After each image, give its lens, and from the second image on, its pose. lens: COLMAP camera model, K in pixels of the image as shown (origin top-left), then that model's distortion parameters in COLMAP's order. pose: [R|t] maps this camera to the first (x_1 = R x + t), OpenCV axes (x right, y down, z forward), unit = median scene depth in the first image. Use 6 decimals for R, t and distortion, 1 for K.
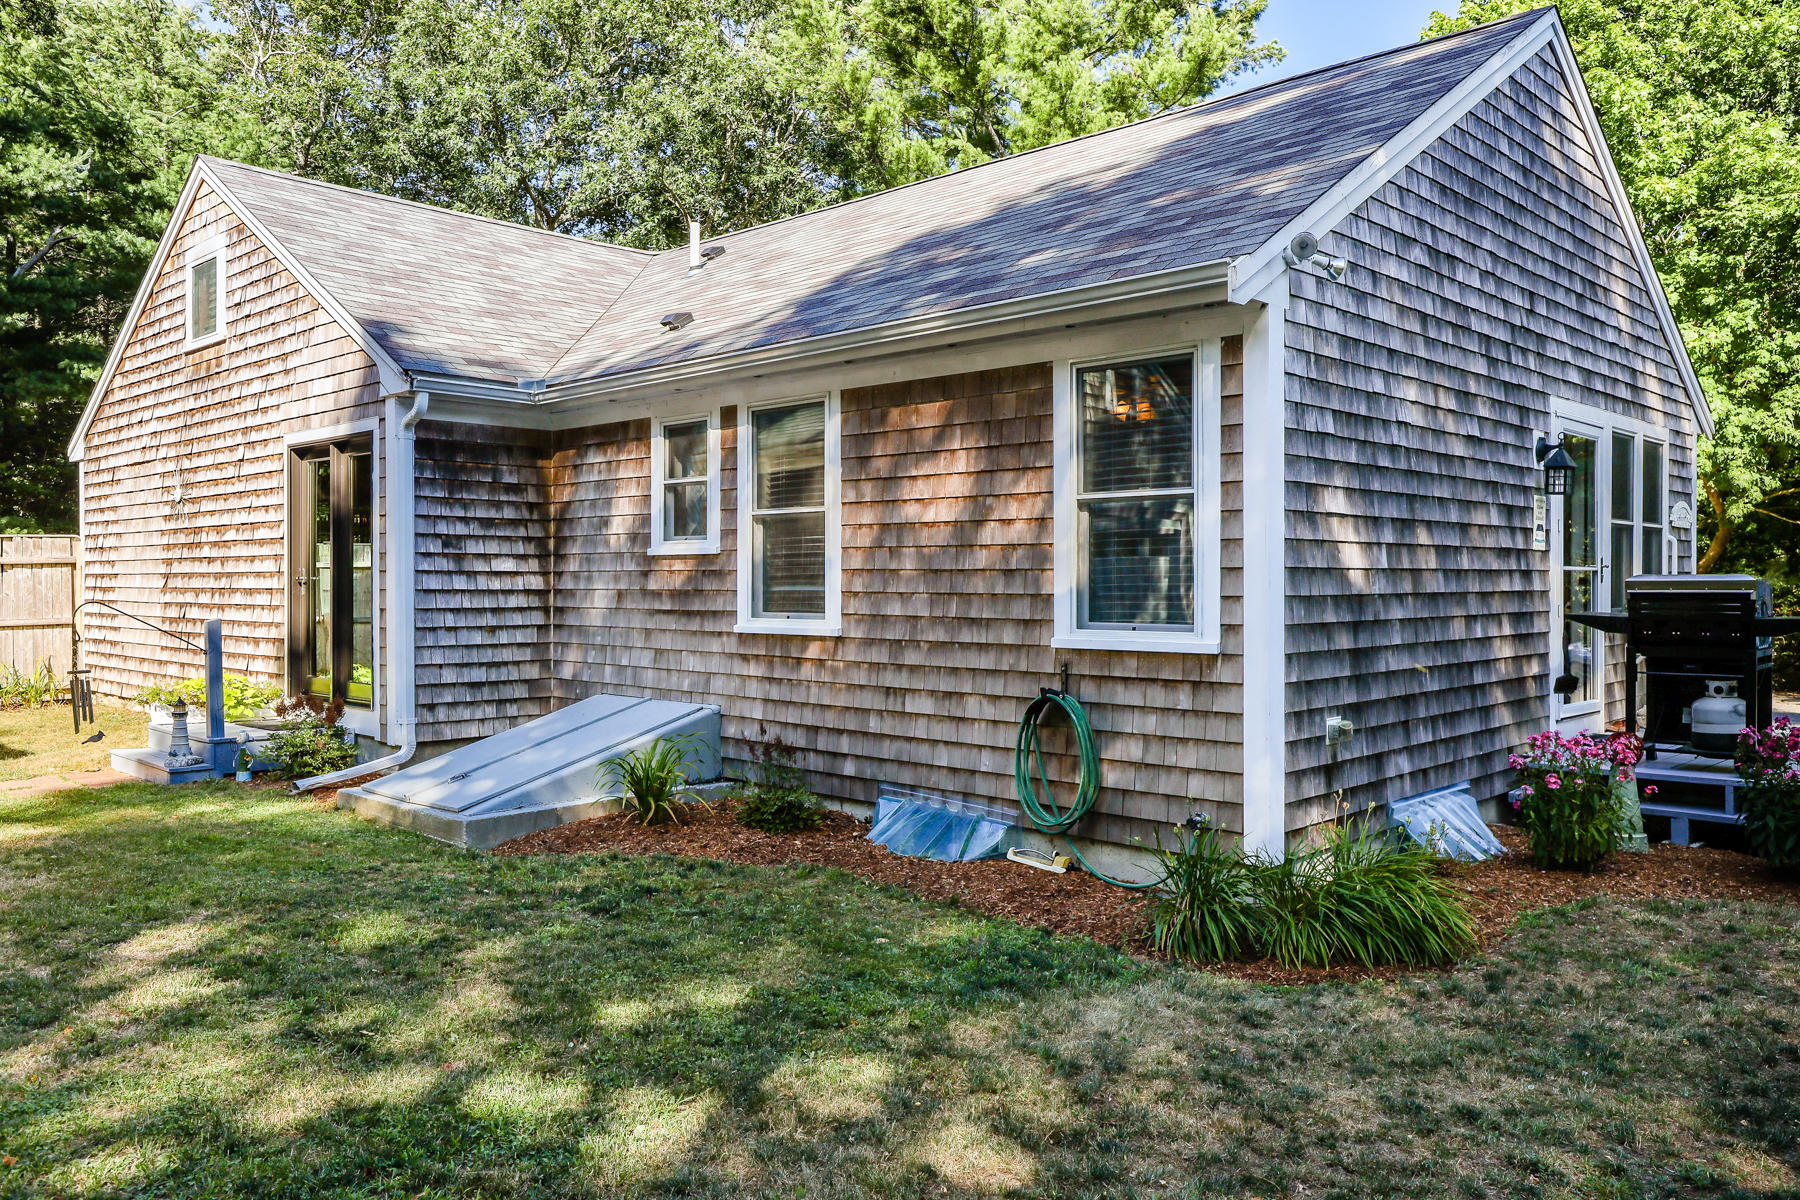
lens RADIAL K [[1336.1, 0, 900.0], [0, 1336.1, 600.0], [0, 0, 1]] dist [-0.003742, 0.001465]
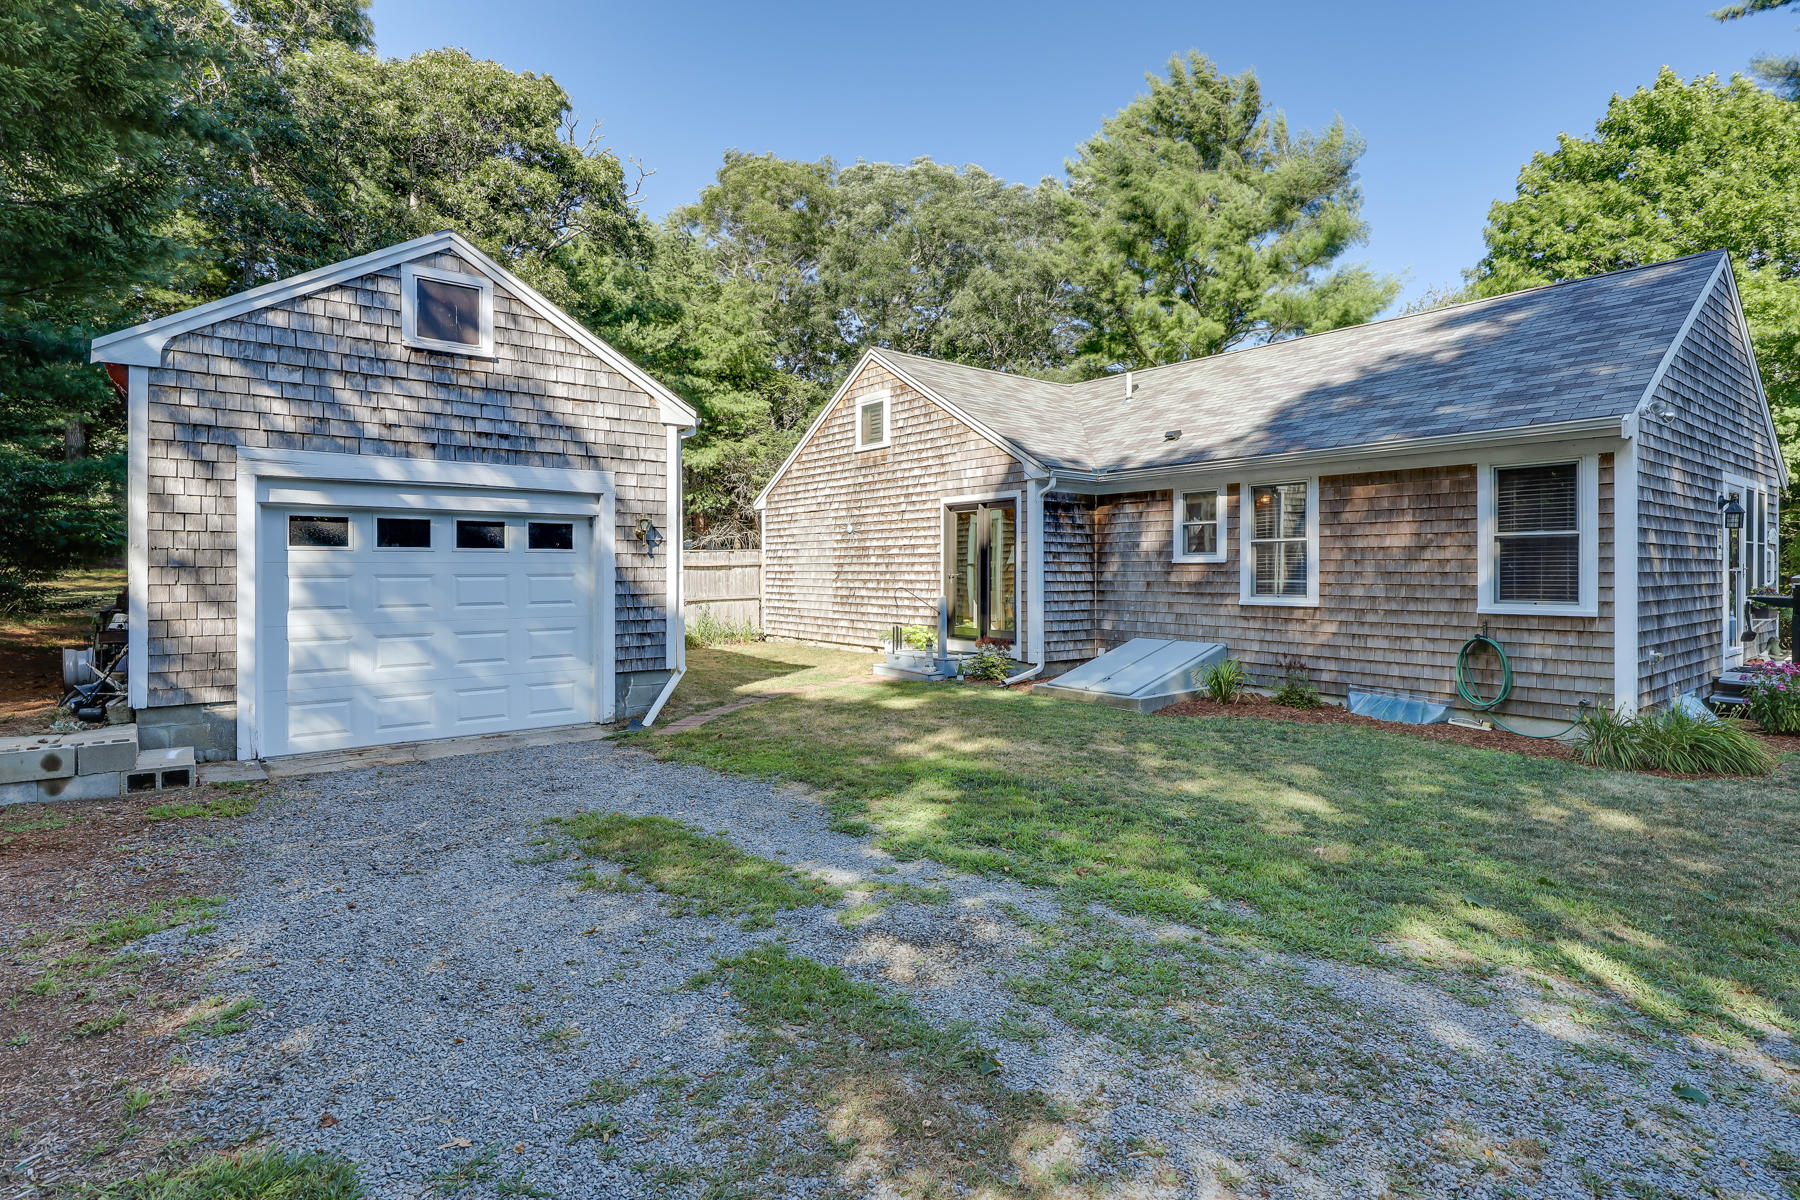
lens RADIAL K [[889.0, 0, 901.9], [0, 889.0, 578.2], [0, 0, 1]] dist [-0.000091, -0.000417]
pose [[0.990673, 0.000857, -0.136259, -0.396036], [-0.001661, 0.999982, -0.005782, -0.004383], [0.136252, 0.005955, 0.990656, -0.280561]]
